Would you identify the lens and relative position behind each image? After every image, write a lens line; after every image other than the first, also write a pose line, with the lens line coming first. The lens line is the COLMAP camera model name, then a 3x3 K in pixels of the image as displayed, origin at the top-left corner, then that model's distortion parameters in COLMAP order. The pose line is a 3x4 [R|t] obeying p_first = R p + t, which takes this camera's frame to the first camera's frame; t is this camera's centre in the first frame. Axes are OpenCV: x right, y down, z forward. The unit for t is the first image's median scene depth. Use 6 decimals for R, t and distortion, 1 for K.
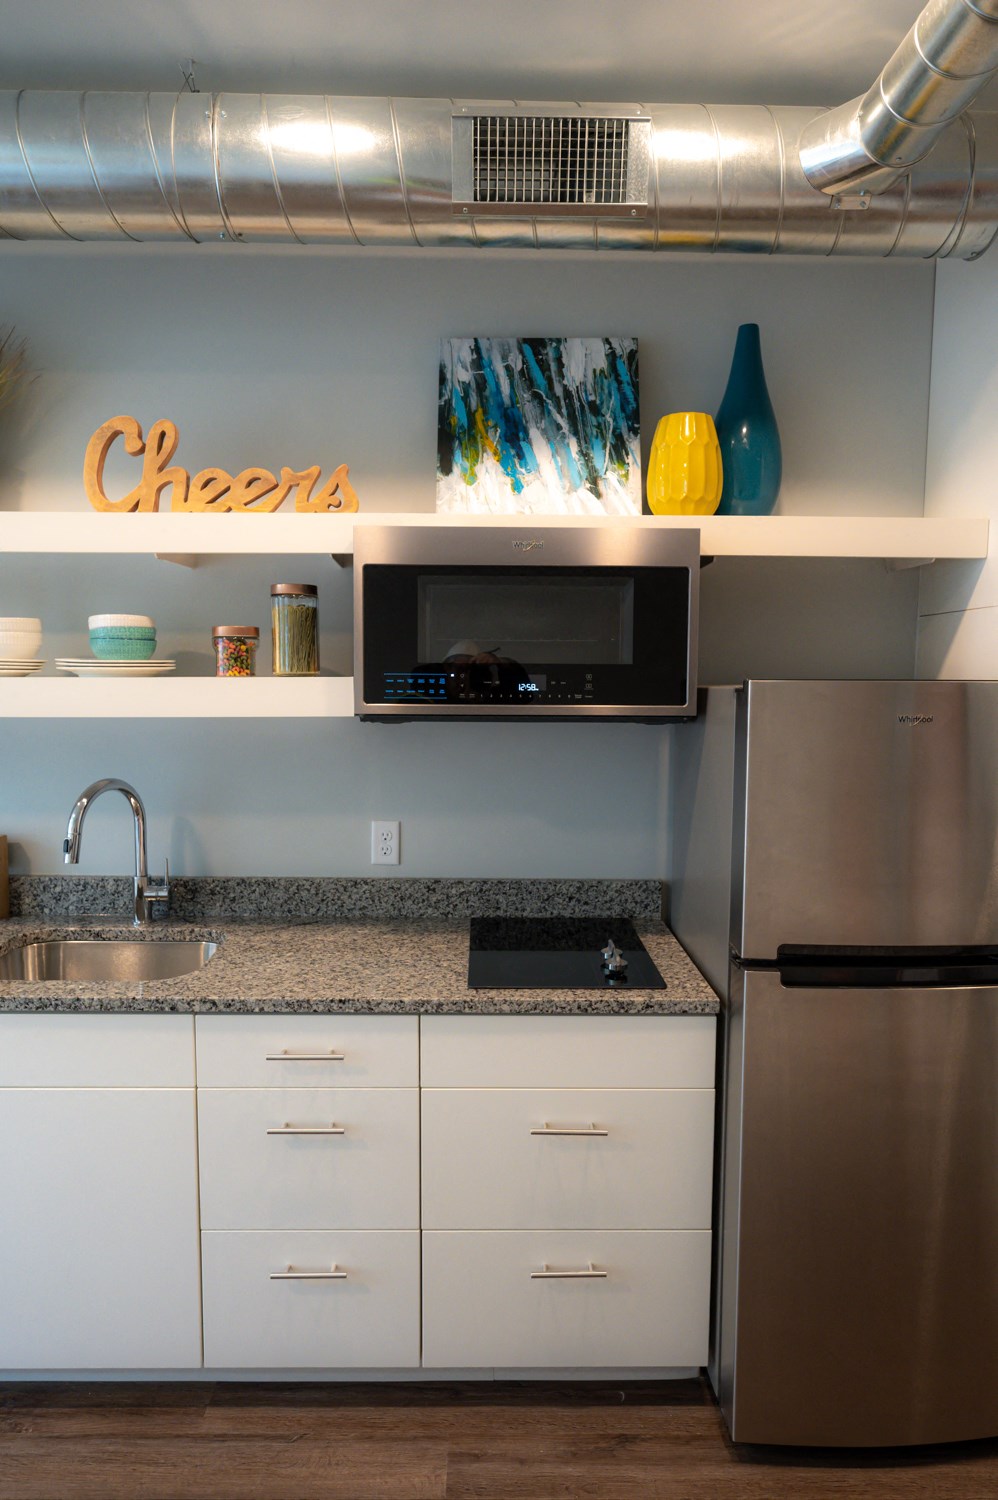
lens RADIAL K [[929.5, 0, 499.7], [0, 929.5, 769.3], [0, 0, 1]] dist [-0.001498, -0.000121]
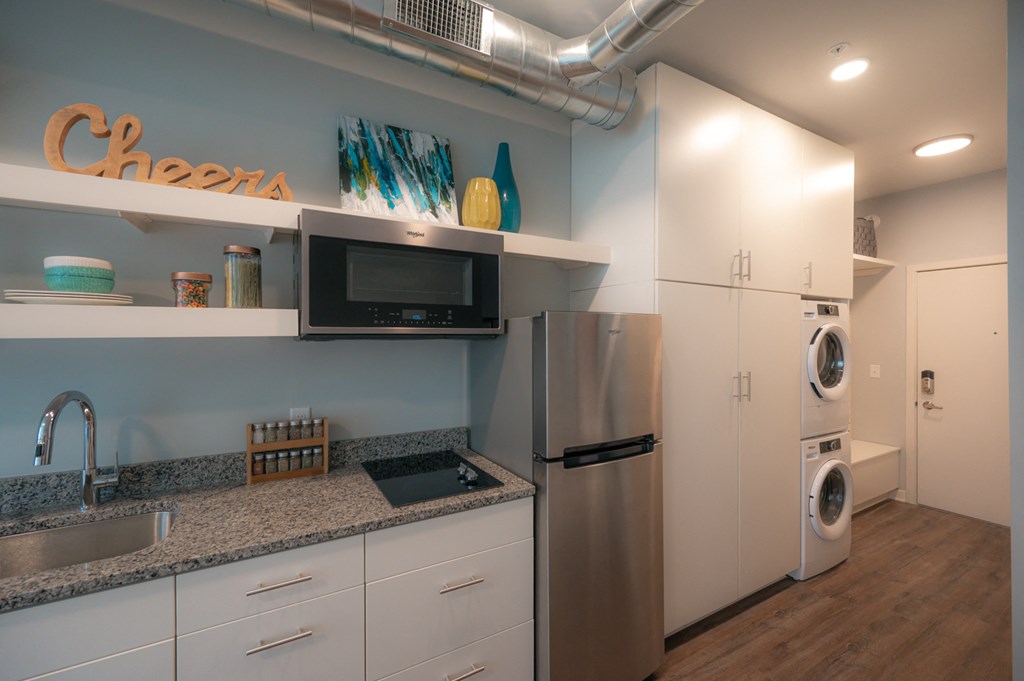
lens RADIAL K [[427.2, 0, 512.0], [0, 427.2, 340.5], [0, 0, 1]] dist [0.000001, 0.000330]
pose [[0.874623, -0.012953, 0.484630, -0.177505], [0.055626, 0.995722, -0.073776, 0.018666], [-0.481602, 0.091484, 0.871602, 0.226234]]
